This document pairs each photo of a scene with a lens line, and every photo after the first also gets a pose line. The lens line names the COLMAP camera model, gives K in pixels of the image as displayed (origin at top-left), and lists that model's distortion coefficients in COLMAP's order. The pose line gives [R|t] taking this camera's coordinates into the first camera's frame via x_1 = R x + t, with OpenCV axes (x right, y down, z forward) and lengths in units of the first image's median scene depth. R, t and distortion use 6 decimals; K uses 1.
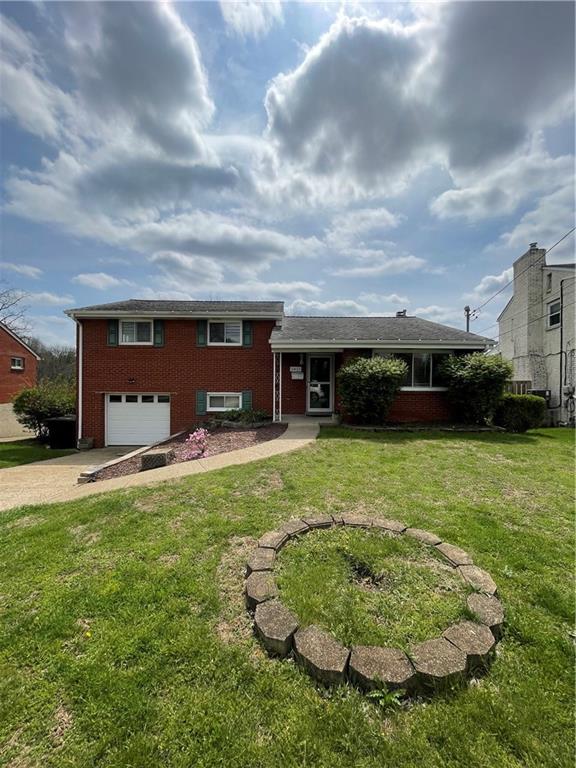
lens RADIAL K [[310.2, 0, 288.1], [0, 310.2, 382.5], [0, 0, 1]] dist [-0.003514, 0.000078]
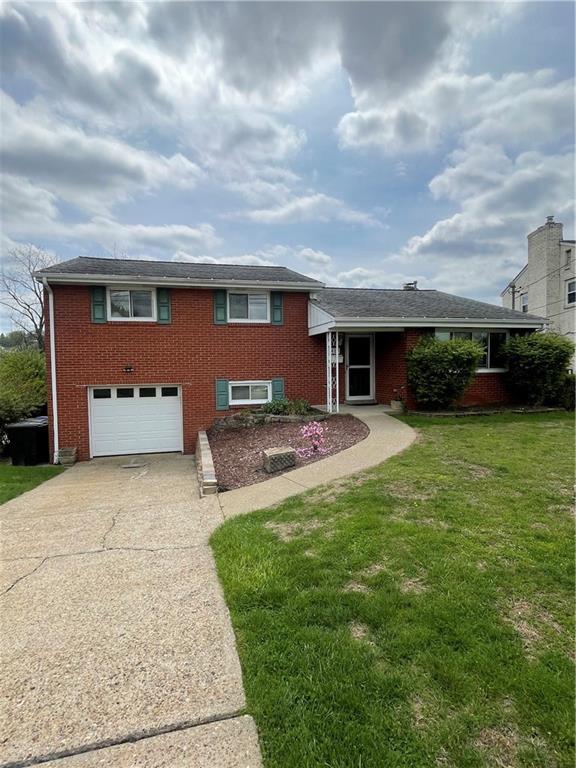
lens RADIAL K [[398.5, 0, 287.6], [0, 398.5, 384.6], [0, 0, 1]] dist [-0.004610, -0.000335]
pose [[0.973008, -0.030424, 0.228756, -0.348878], [0.020682, 0.998779, 0.044864, -0.002946], [-0.229842, -0.038921, 0.972449, -0.031358]]
